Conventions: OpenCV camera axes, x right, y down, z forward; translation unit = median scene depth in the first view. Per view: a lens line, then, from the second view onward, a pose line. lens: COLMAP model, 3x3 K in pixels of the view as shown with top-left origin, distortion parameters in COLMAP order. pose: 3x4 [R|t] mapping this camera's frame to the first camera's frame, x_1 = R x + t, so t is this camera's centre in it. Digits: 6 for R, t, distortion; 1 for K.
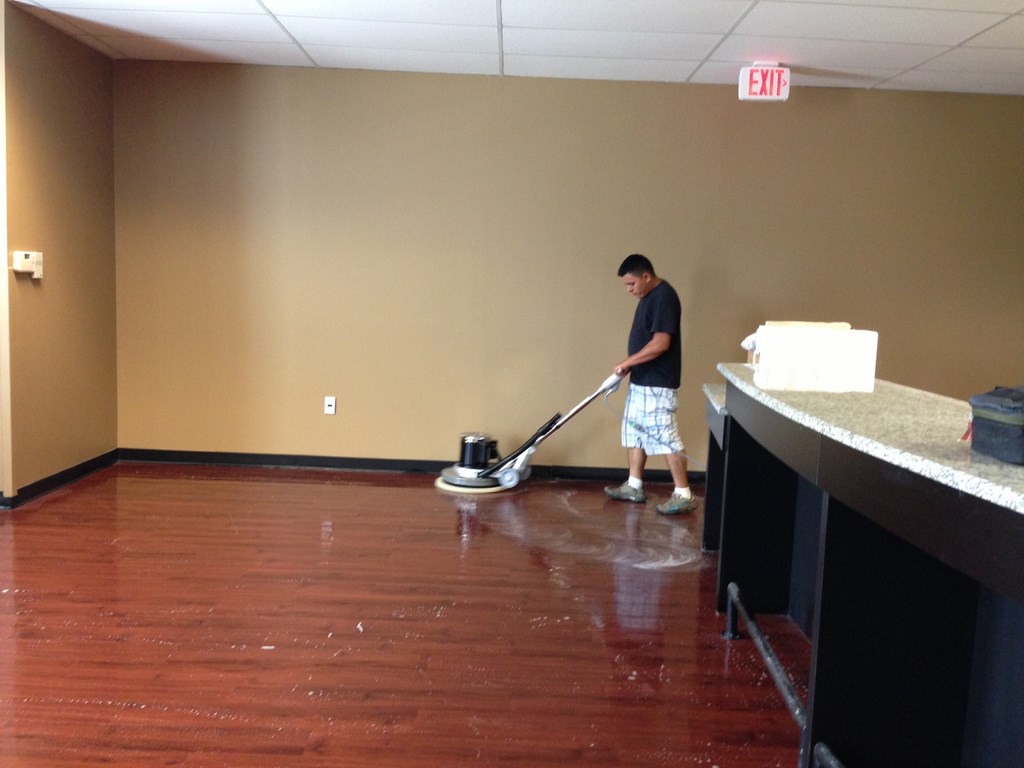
lens RADIAL K [[952.8, 0, 509.5], [0, 952.8, 387.5], [0, 0, 1]] dist [0.156719, -0.284232]
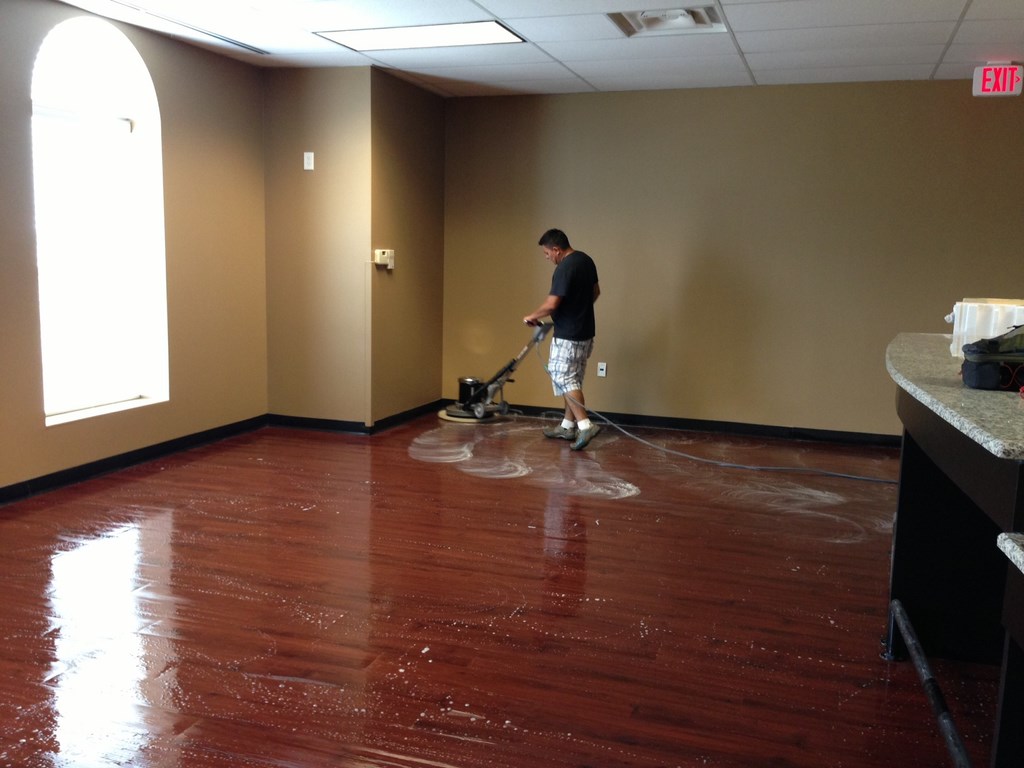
lens RADIAL K [[938.2, 0, 511.7], [0, 938.2, 381.1], [0, 0, 1]] dist [0.095387, -0.127513]
pose [[0.949697, 0.026702, -0.312029, 0.093595], [-0.022030, 0.999586, 0.018491, 0.017107], [0.312394, -0.010687, 0.949893, -0.203988]]
